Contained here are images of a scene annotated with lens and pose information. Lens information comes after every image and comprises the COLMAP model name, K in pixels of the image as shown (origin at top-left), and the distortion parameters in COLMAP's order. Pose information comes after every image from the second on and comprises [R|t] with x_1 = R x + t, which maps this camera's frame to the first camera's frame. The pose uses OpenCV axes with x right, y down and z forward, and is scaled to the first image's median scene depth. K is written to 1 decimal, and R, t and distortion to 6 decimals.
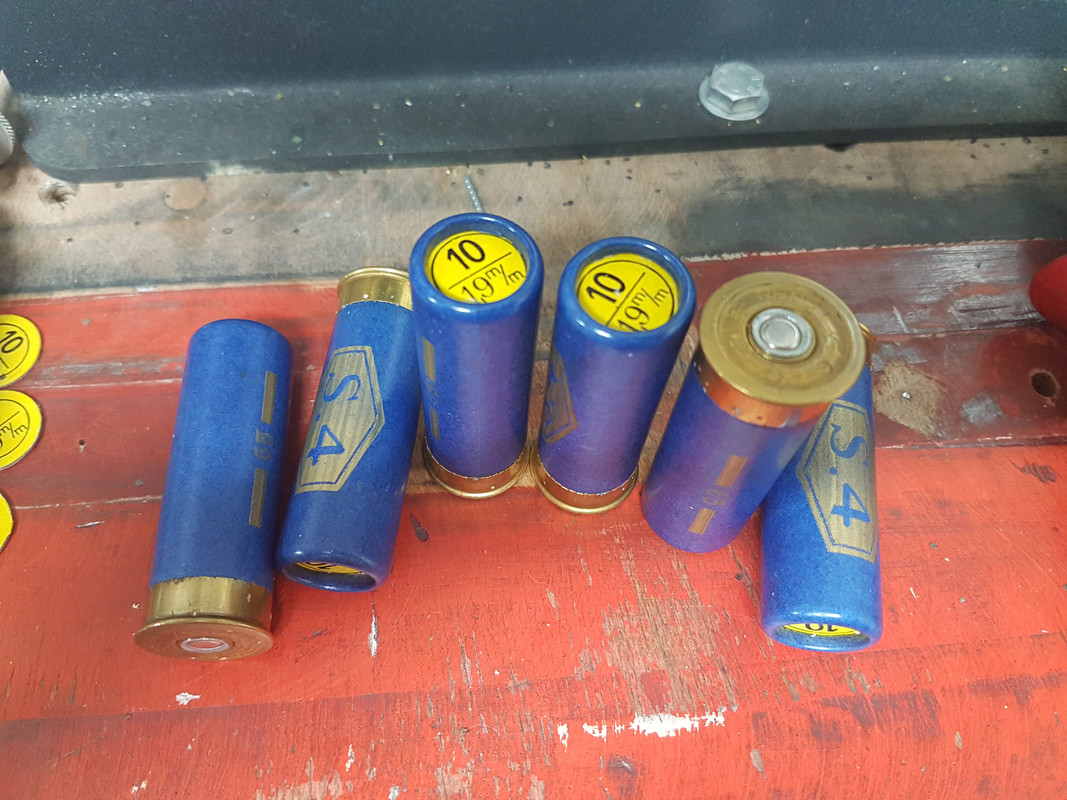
lens RADIAL K [[898.9, 0, 523.5], [0, 898.9, 399.9], [0, 0, 1]] dist [0.014534, -0.128603]
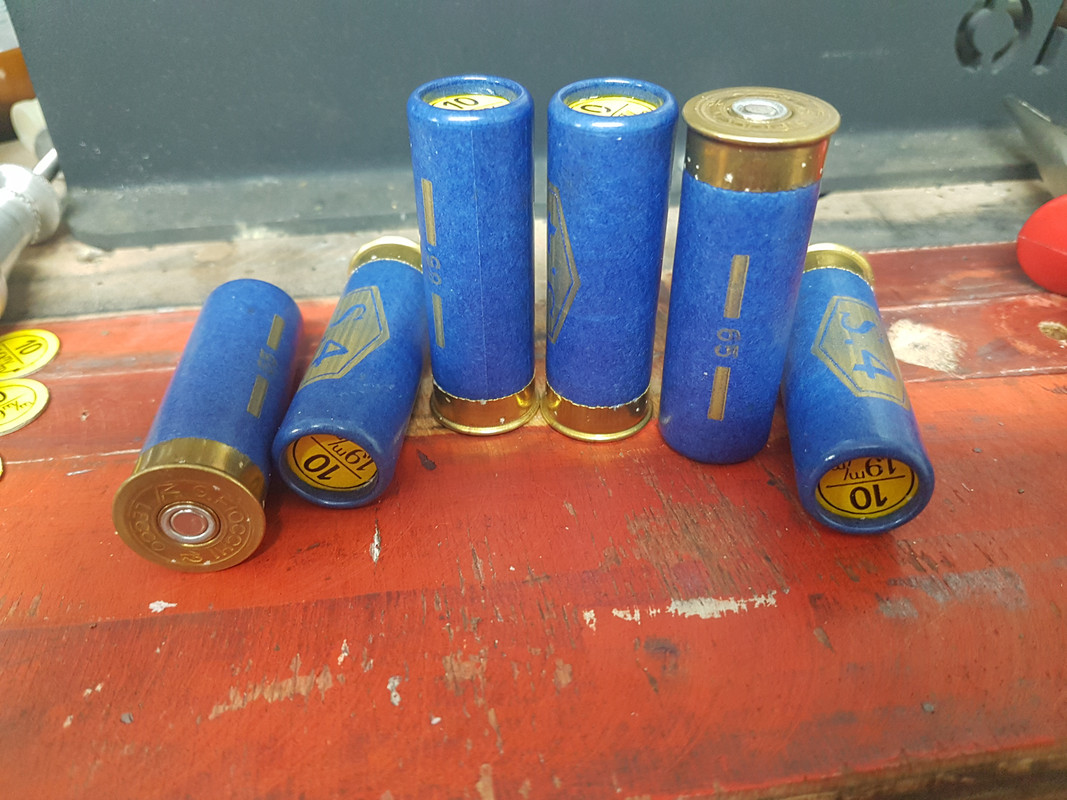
lens RADIAL K [[898.9, 0, 531.1], [0, 898.9, 390.3], [0, 0, 1]] dist [0.014534, -0.128603]
pose [[0.998119, -0.060320, -0.010929, 0.009630], [0.051216, 0.918506, -0.392076, 0.490907], [0.033688, 0.390779, 0.919868, 0.113694]]
